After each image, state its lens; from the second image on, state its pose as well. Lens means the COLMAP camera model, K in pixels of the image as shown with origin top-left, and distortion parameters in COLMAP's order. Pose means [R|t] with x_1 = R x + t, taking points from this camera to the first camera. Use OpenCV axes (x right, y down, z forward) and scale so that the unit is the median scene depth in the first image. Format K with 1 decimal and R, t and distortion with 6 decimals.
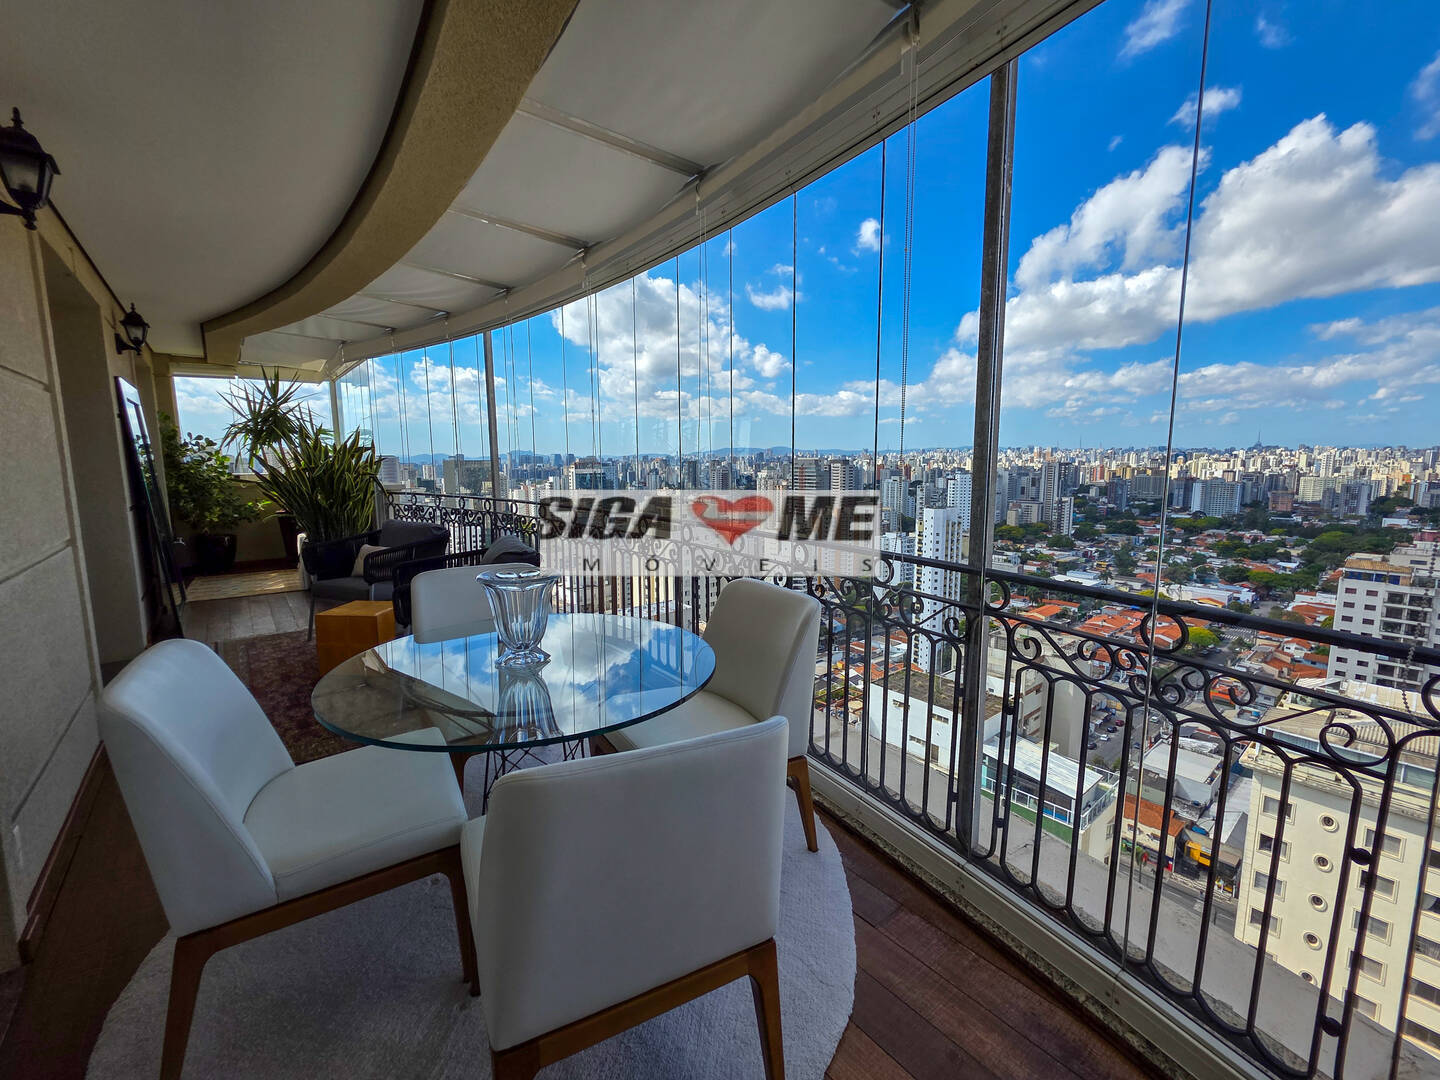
lens RADIAL K [[588.0, 0, 719.1], [0, 588.0, 535.5], [0, 0, 1]] dist [0.000844, -0.000600]
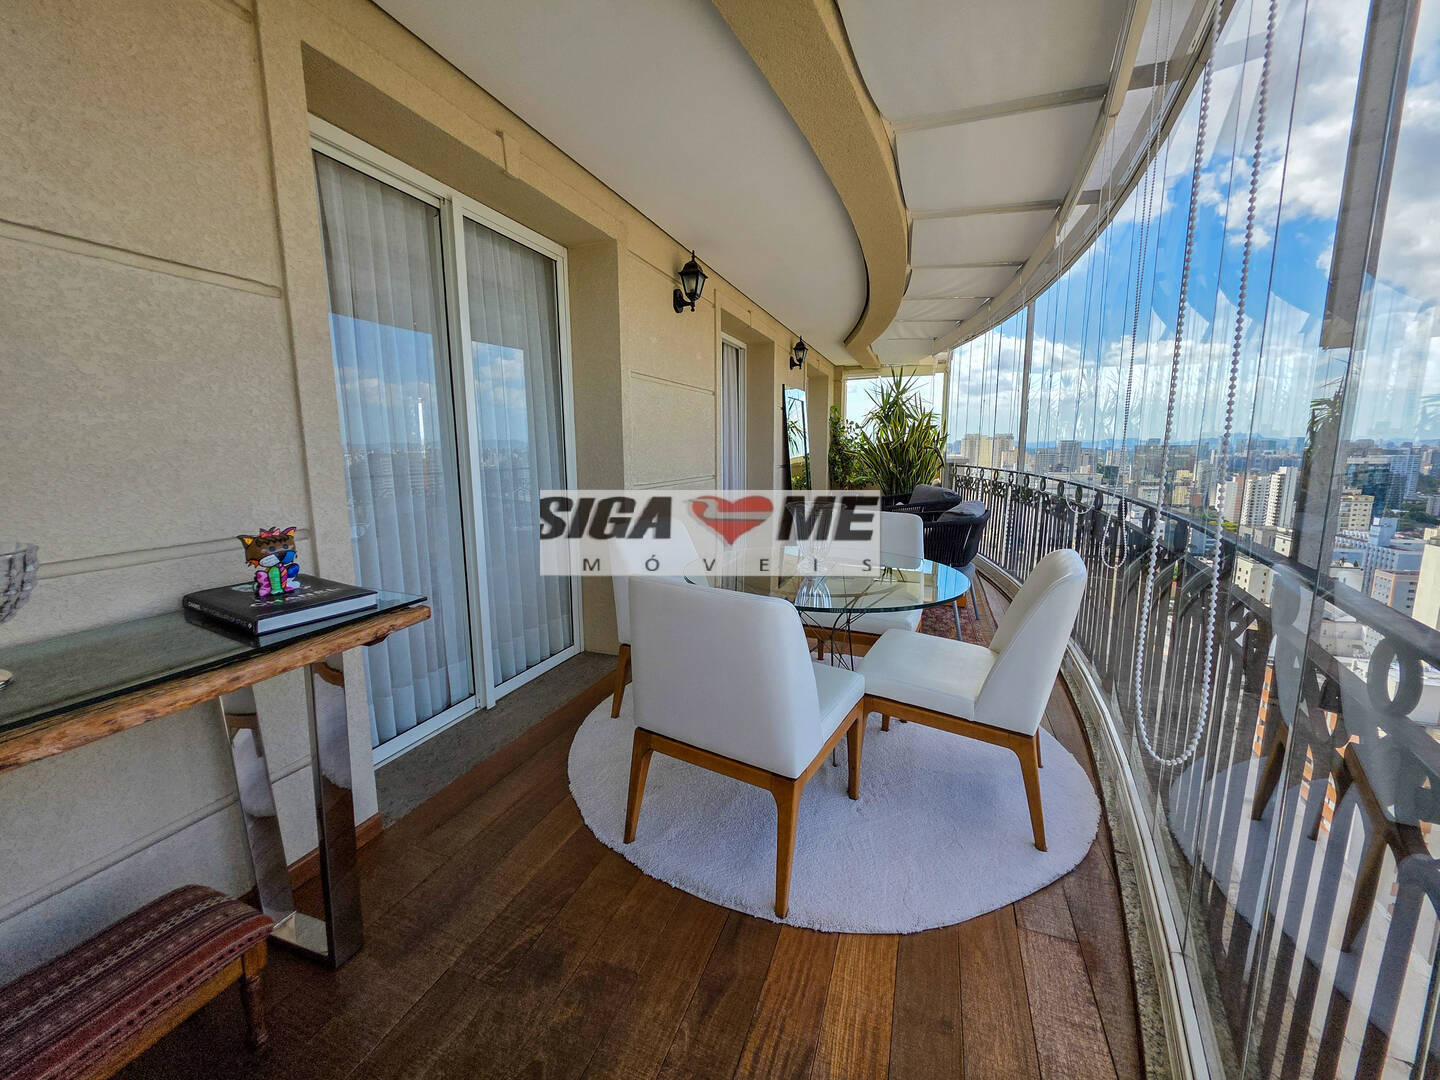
lens RADIAL K [[588.0, 0, 719.1], [0, 588.0, 535.5], [0, 0, 1]] dist [0.000844, -0.000600]
pose [[0.492873, 0.130903, -0.860198, 0.211523], [-0.110845, 0.990010, 0.087146, 0.012963], [0.863012, 0.052396, 0.502459, 0.035512]]
